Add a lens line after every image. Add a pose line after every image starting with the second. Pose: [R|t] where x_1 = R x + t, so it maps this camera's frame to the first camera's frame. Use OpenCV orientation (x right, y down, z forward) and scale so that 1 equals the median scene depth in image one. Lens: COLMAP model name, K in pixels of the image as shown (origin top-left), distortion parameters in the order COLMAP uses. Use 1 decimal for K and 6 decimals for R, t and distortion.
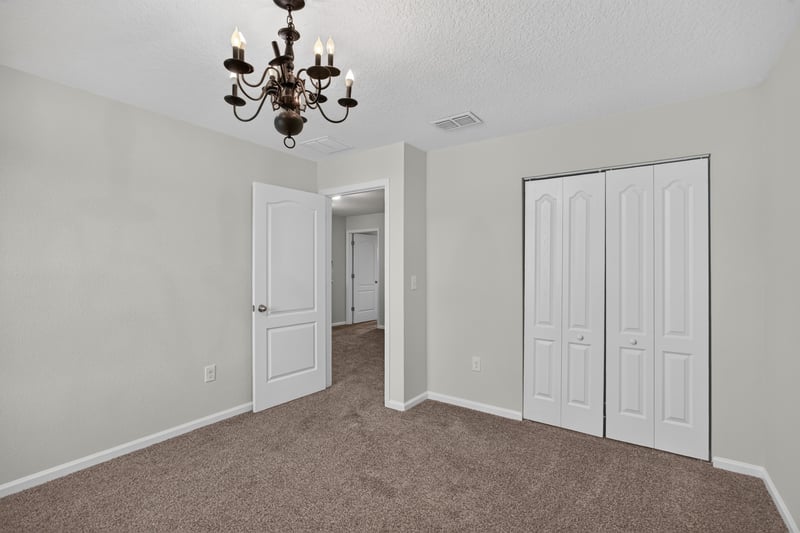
lens RADIAL K [[377.2, 0, 397.5], [0, 377.2, 266.9], [0, 0, 1]] dist [-0.009107, 0.000376]
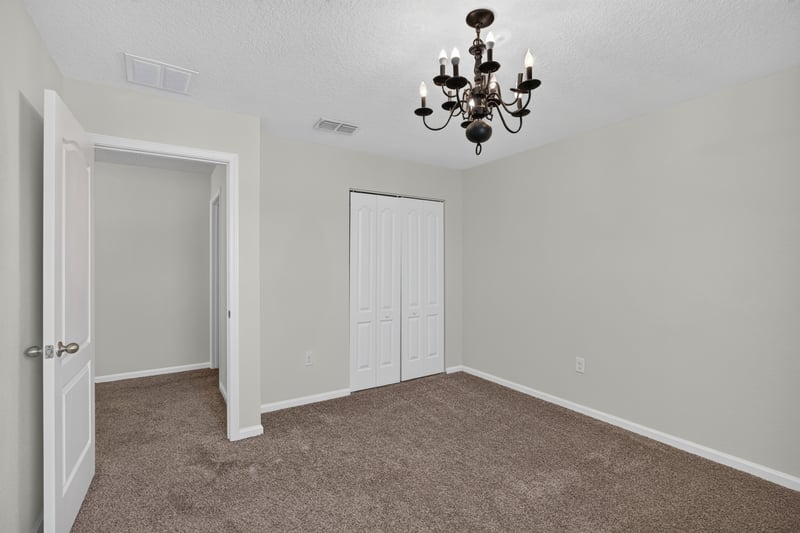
lens RADIAL K [[377.2, 0, 397.5], [0, 377.2, 266.9], [0, 0, 1]] dist [-0.009107, 0.000376]
pose [[0.334340, -0.000095, 0.942452, -0.753734], [0.001988, 0.999998, -0.000605, 0.011211], [-0.942450, 0.002076, 0.334340, 0.480733]]
